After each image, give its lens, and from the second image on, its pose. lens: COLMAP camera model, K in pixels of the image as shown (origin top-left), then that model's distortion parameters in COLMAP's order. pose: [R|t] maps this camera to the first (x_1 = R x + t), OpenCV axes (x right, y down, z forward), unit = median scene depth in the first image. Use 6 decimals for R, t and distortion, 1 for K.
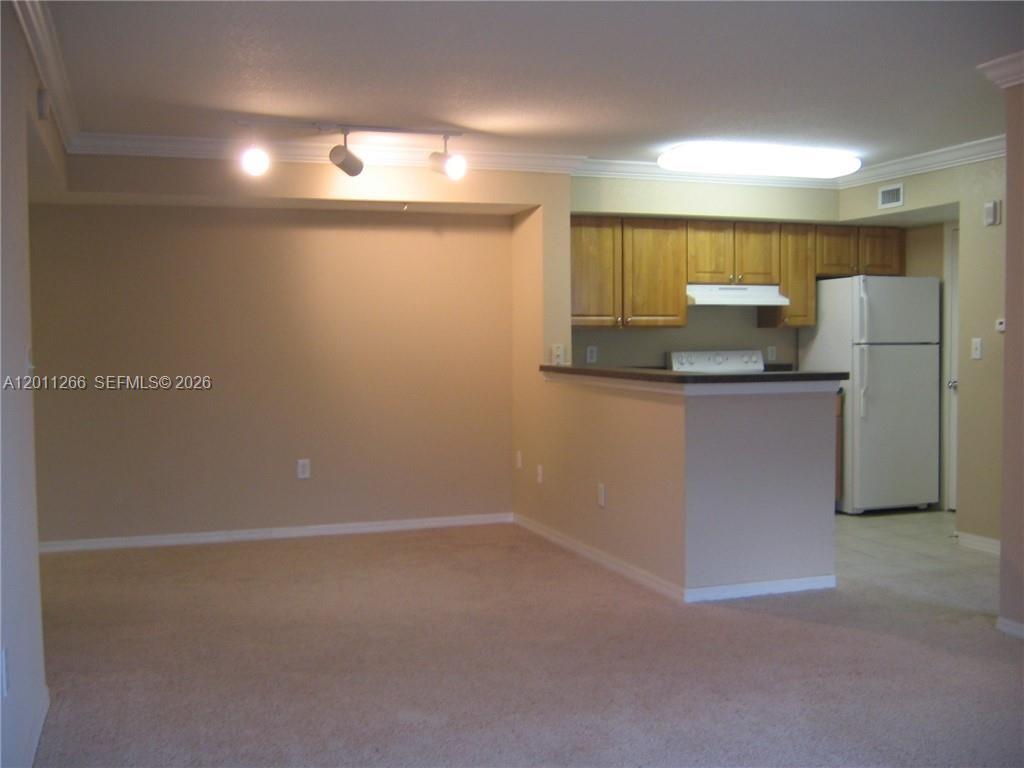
lens RADIAL K [[1058.6, 0, 510.0], [0, 1058.6, 385.8], [0, 0, 1]] dist [-0.131081, 0.000000]
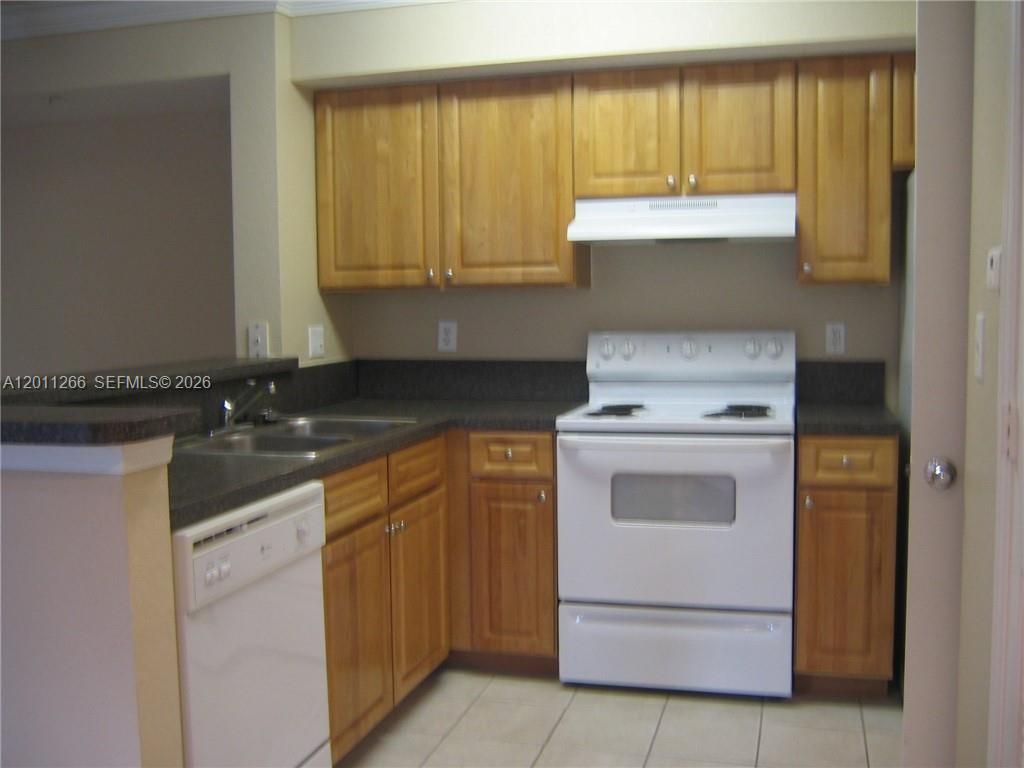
lens RADIAL K [[1058.6, 0, 512.3], [0, 1058.6, 382.2], [0, 0, 1]] dist [-0.131081, 0.000000]
pose [[0.820483, 0.043449, -0.570017, 0.428285], [-0.014112, 0.998343, 0.055785, -0.037147], [0.571497, -0.037726, 0.819737, 0.561123]]
